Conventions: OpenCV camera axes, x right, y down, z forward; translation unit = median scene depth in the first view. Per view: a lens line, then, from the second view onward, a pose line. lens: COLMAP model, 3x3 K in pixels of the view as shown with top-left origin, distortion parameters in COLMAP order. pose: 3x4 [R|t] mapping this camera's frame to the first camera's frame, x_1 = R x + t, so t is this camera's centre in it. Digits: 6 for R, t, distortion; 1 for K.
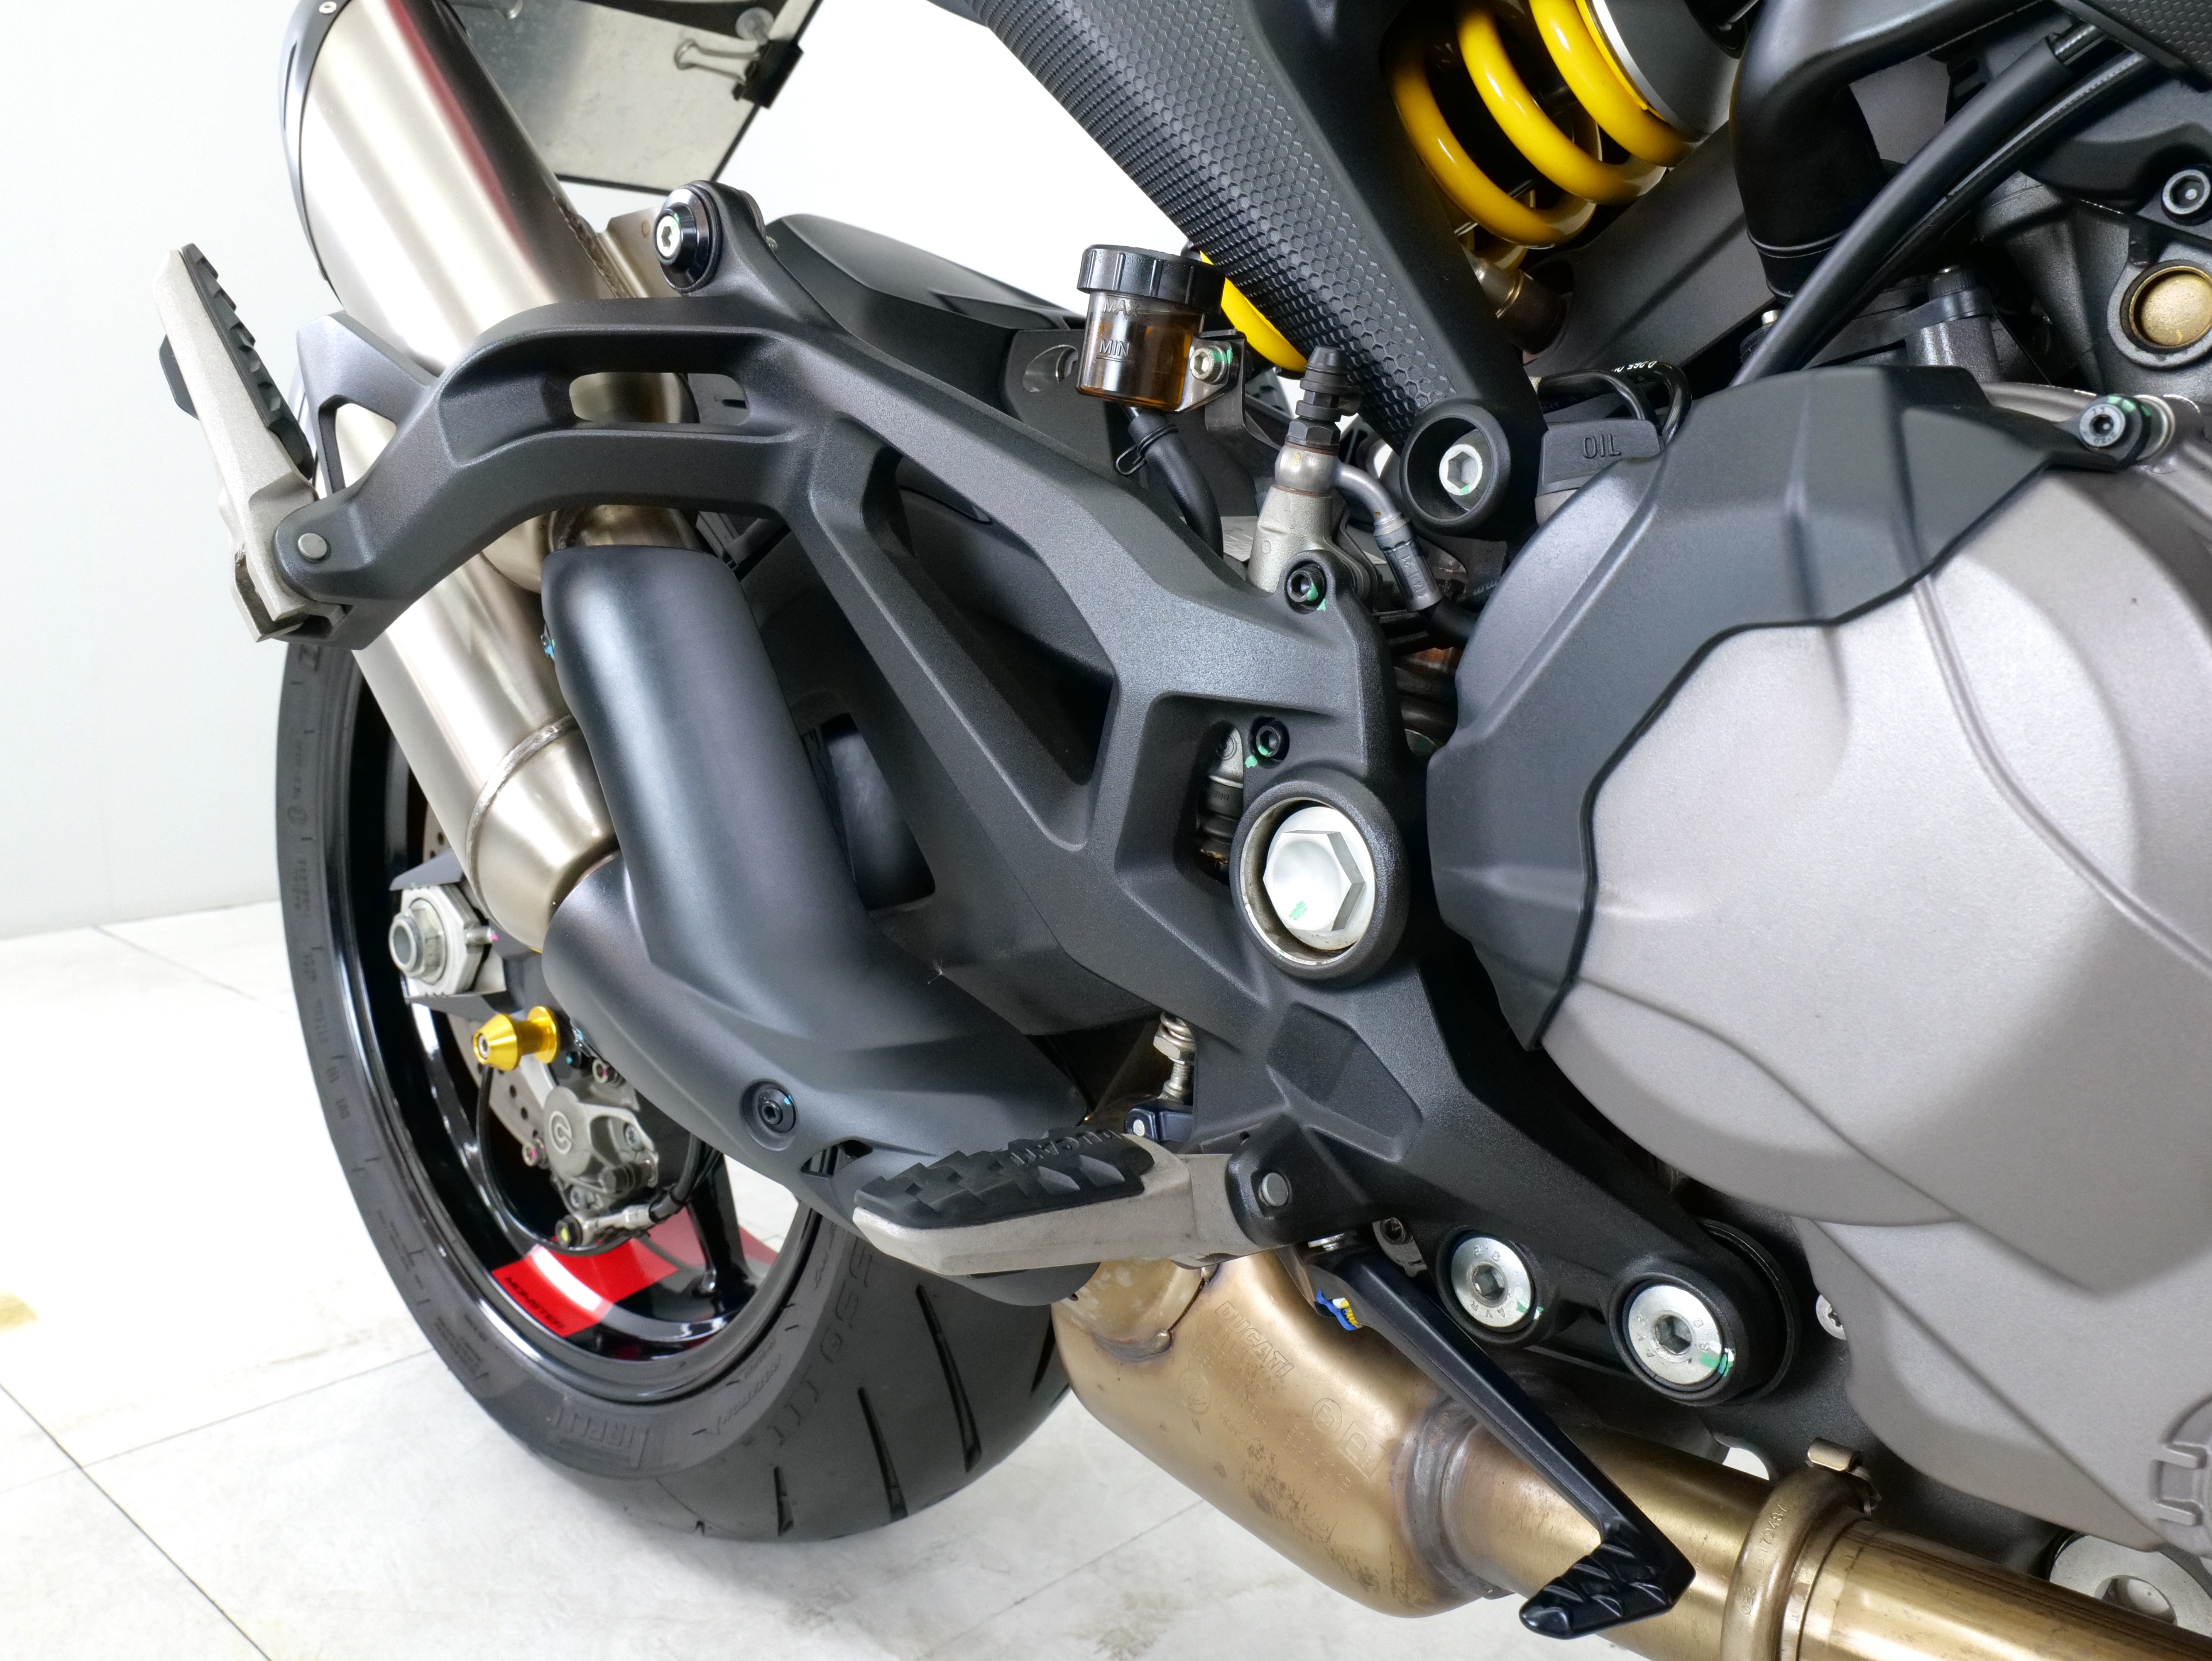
lens RADIAL K [[1858.4, 0, 1106.0], [0, 1858.4, 830.5], [0, 0, 1]] dist [0.004192, -0.011751]
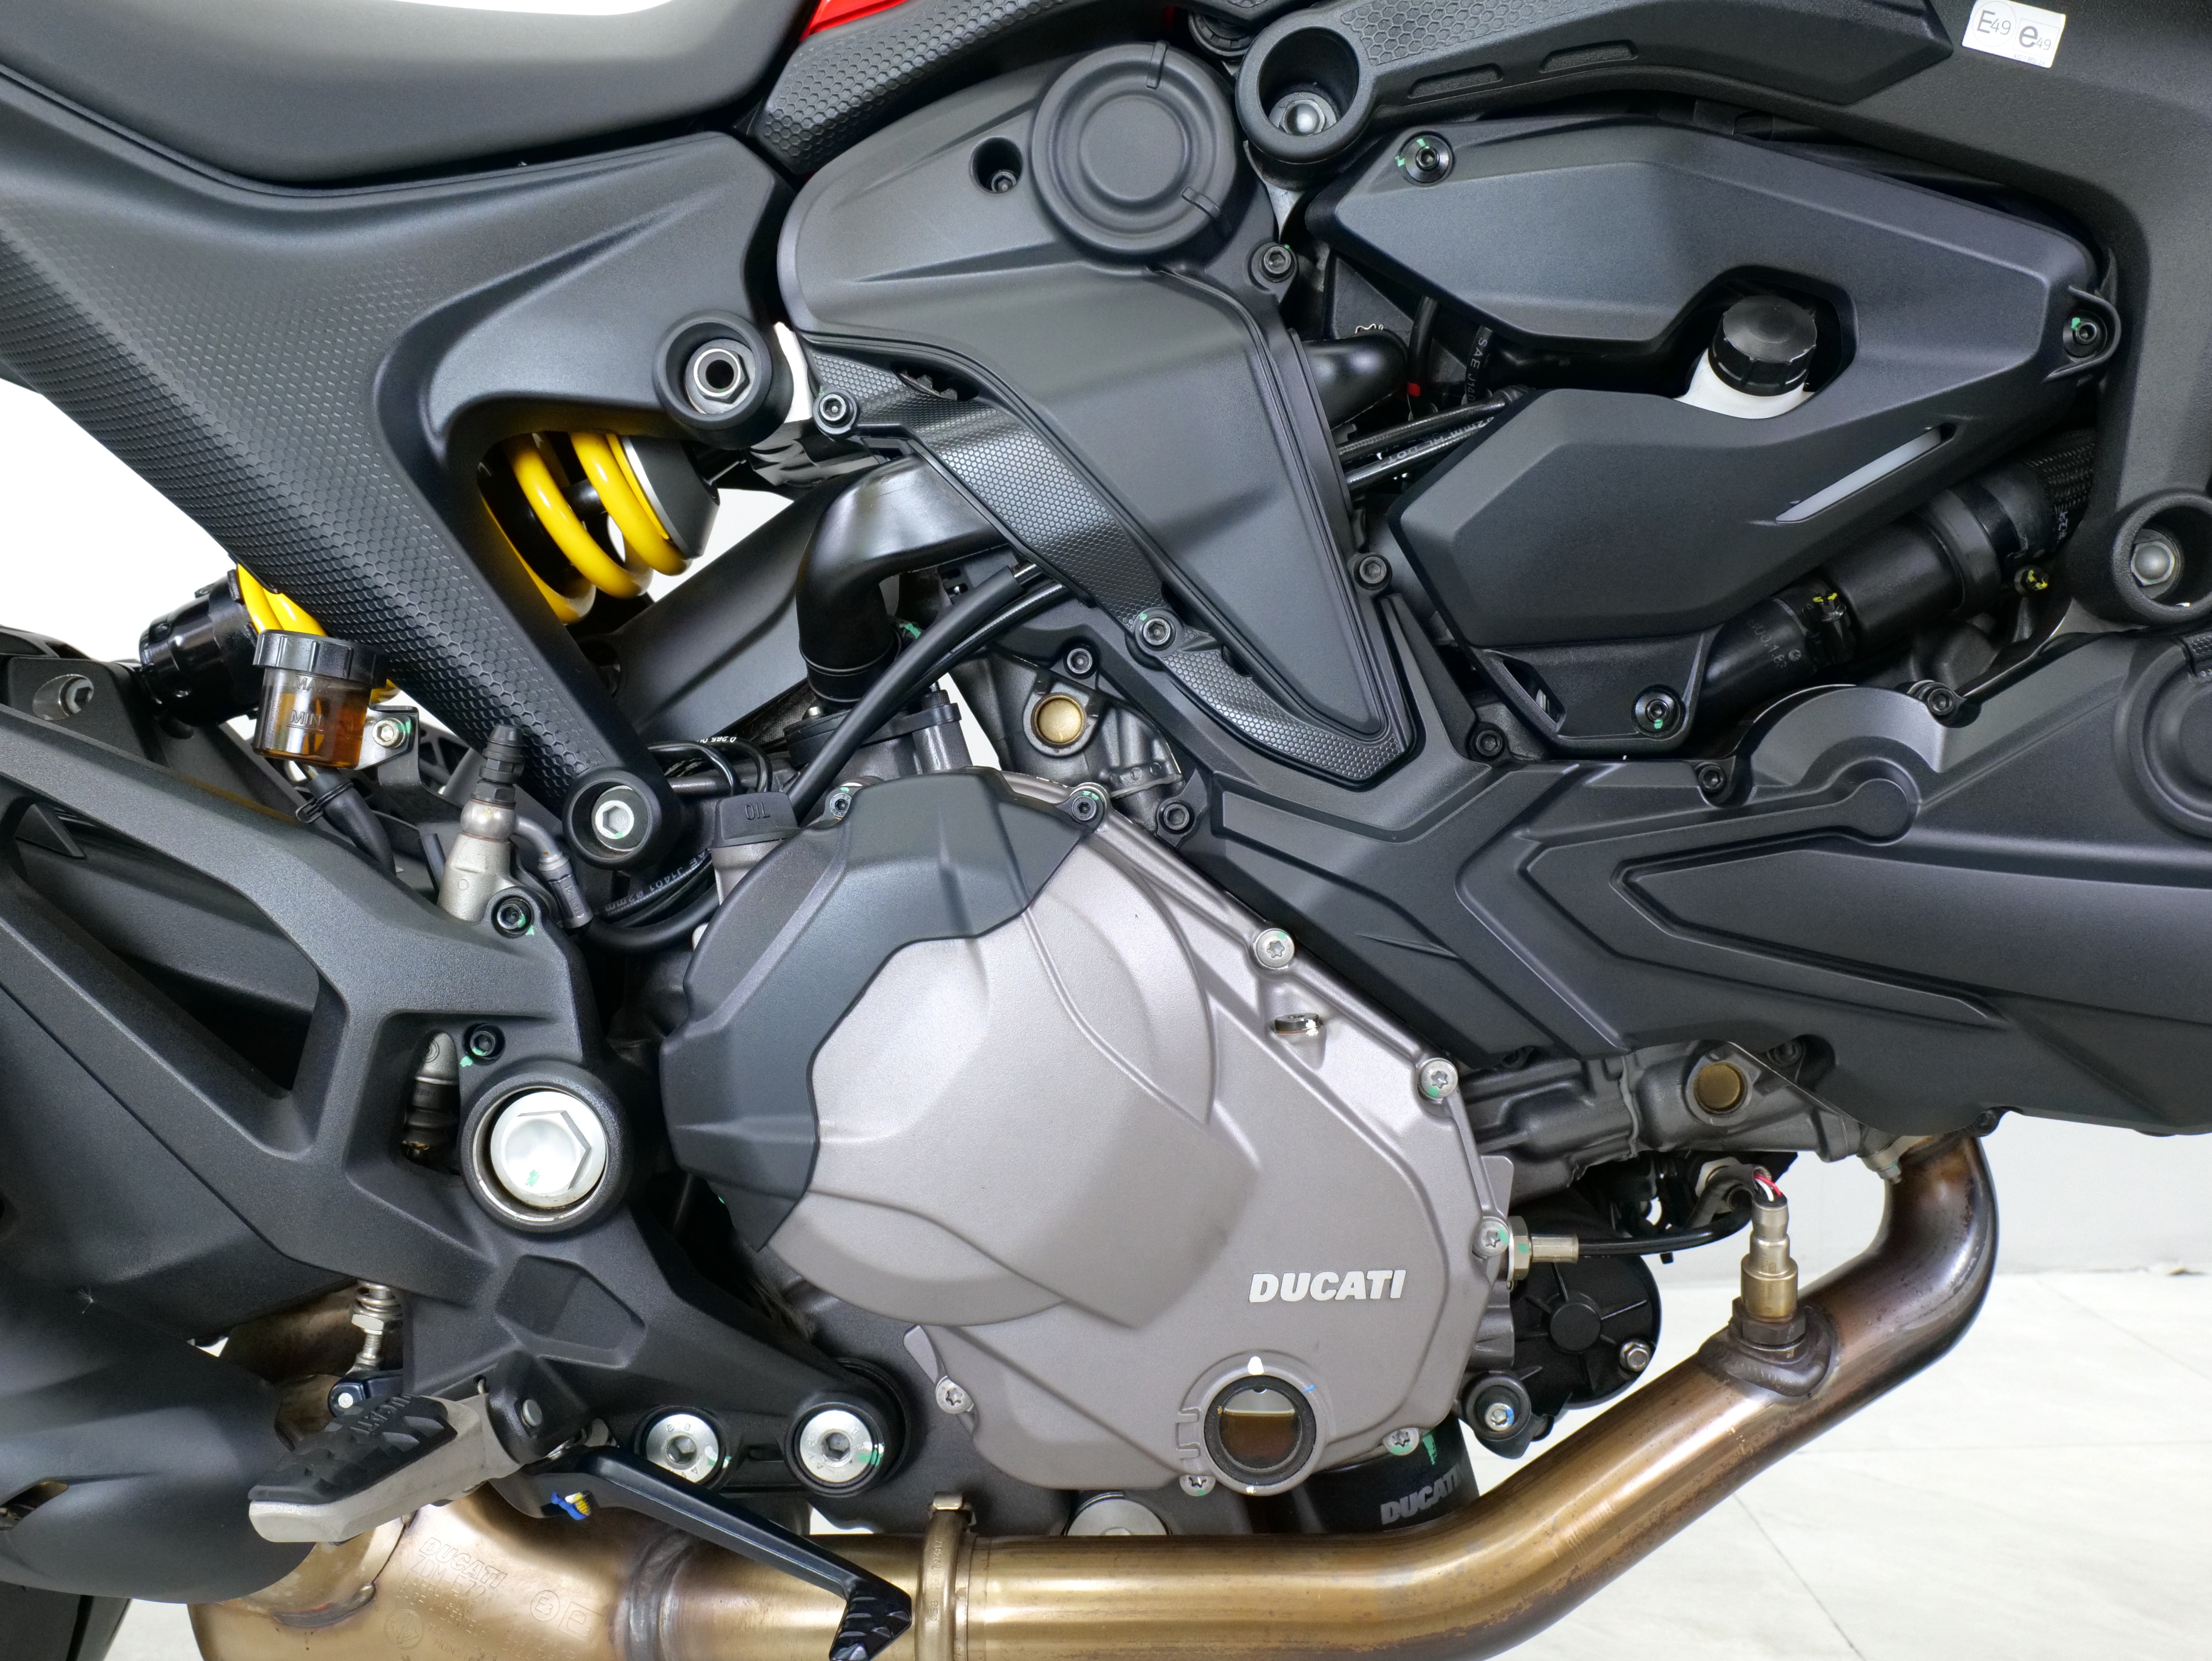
lens RADIAL K [[1821.4, 0, 1106.0], [0, 1821.4, 830.5], [0, 0, 1]] dist [-0.004767, 0.003999]
pose [[0.745297, -0.028518, 0.666122, -0.403502], [0.109669, 0.990720, -0.080290, -0.045926], [-0.657651, 0.132893, 0.741508, -0.174354]]
